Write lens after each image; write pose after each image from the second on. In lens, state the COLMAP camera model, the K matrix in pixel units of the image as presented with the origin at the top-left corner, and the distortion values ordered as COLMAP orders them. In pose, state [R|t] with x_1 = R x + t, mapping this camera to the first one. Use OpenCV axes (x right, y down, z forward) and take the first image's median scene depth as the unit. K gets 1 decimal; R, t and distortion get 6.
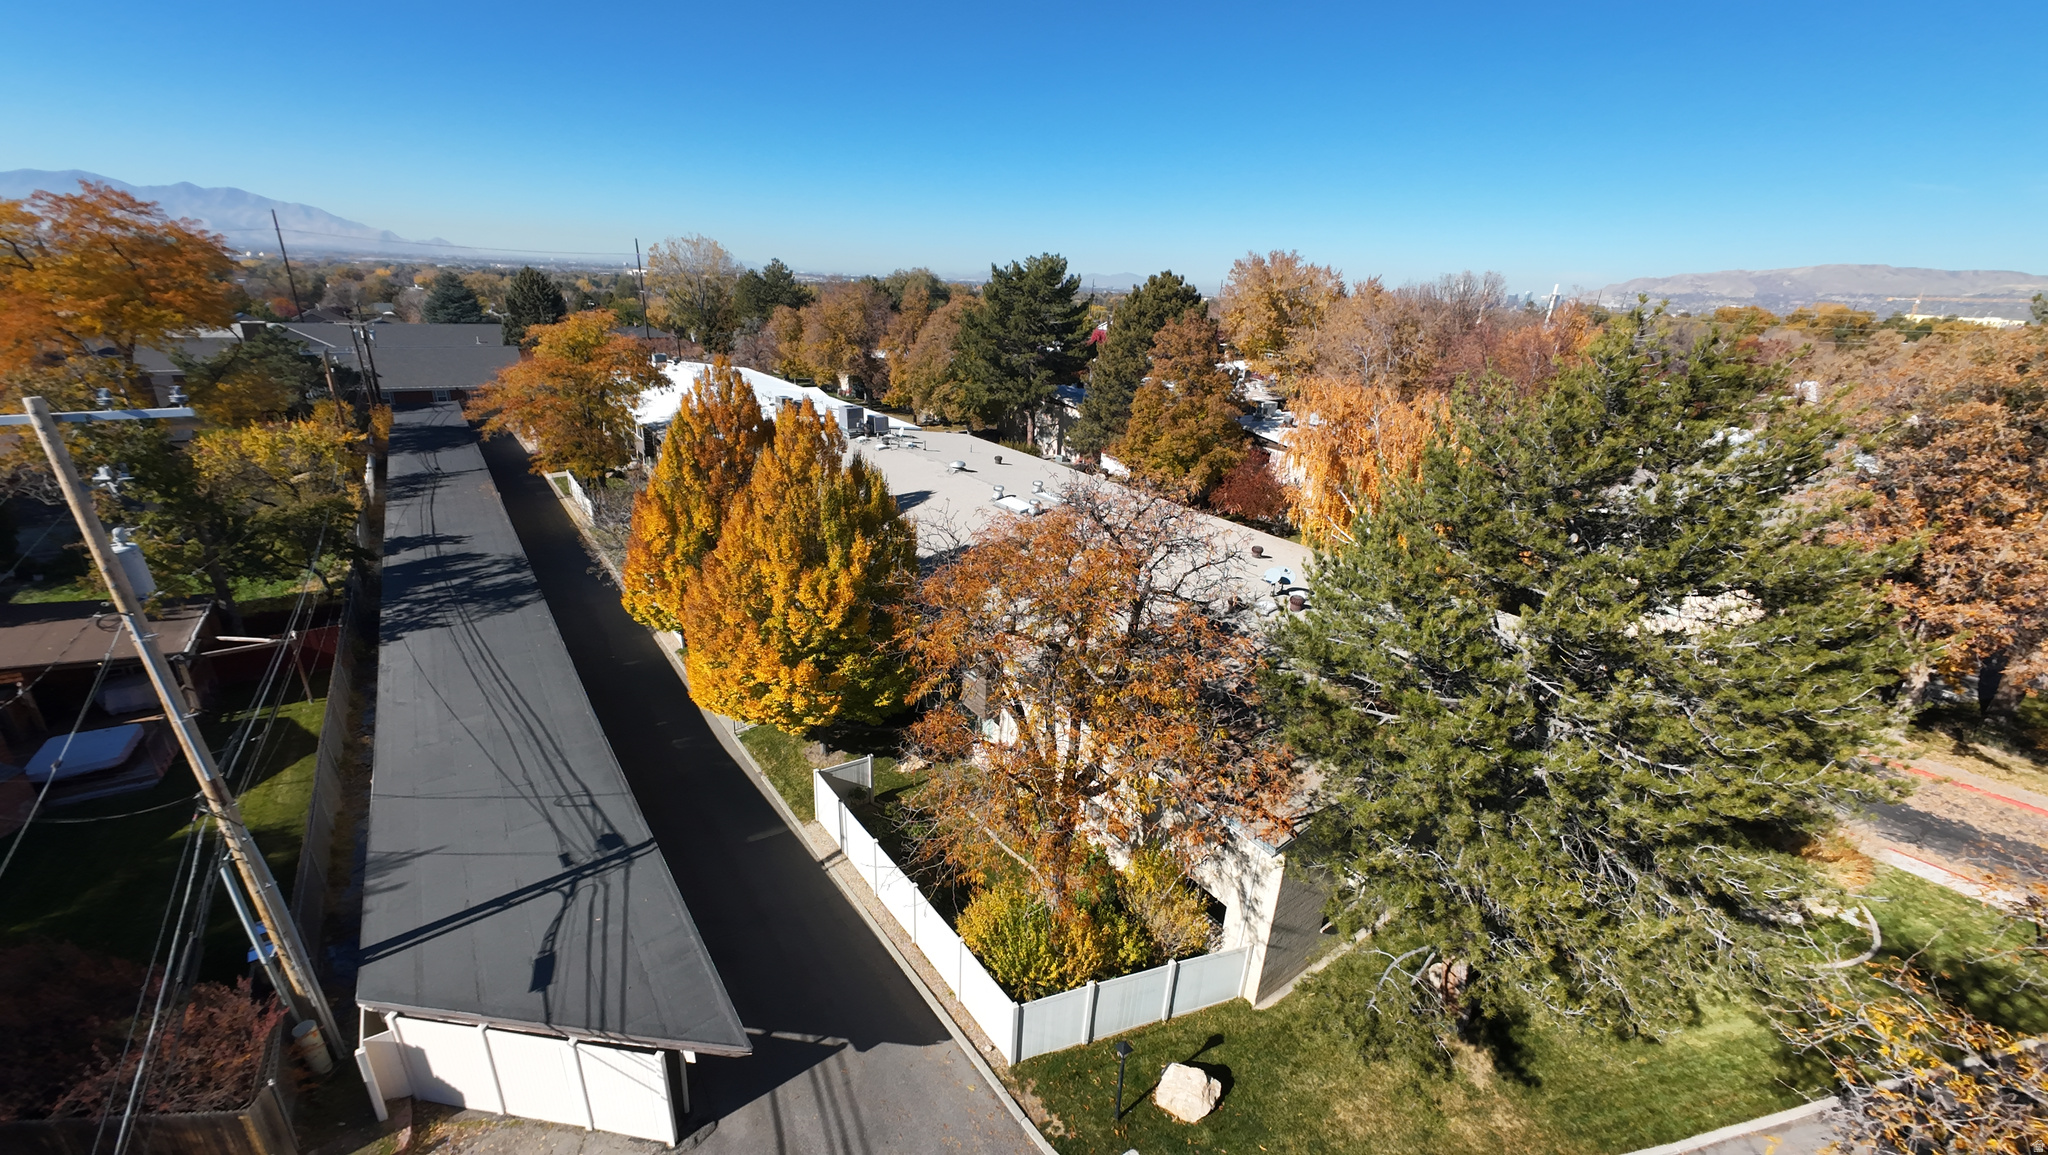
lens RADIAL K [[793.7, 0, 1020.4], [0, 793.7, 588.1], [0, 0, 1]] dist [-0.003787, 0.002164]
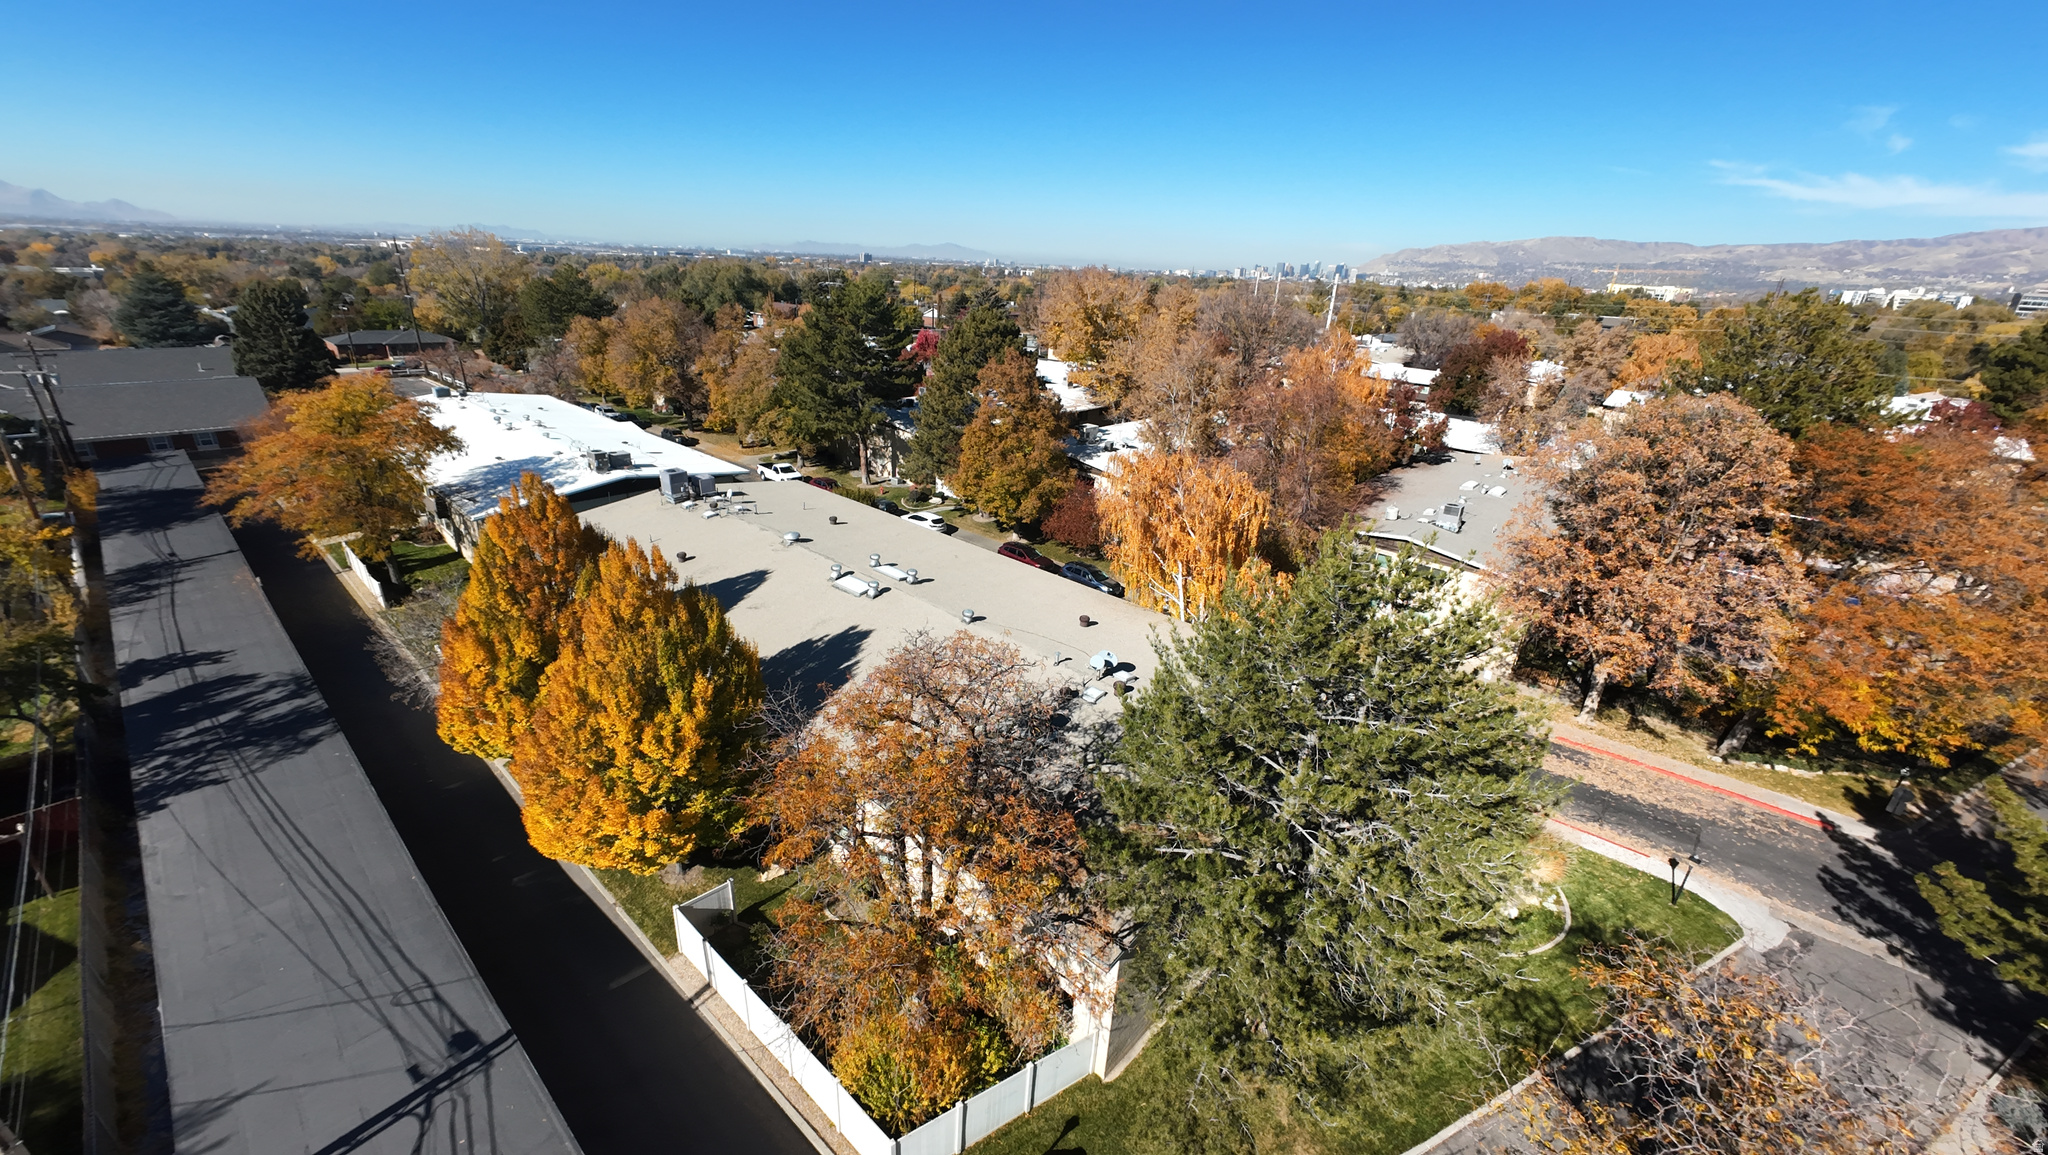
lens RADIAL K [[793.7, 0, 1019.5], [0, 793.7, 586.1], [0, 0, 1]] dist [-0.003787, 0.002164]
pose [[0.978953, -0.077961, 0.188607, 0.013429], [0.072423, 0.996721, 0.036086, -0.190121], [-0.190802, -0.021667, 0.981389, -0.068147]]
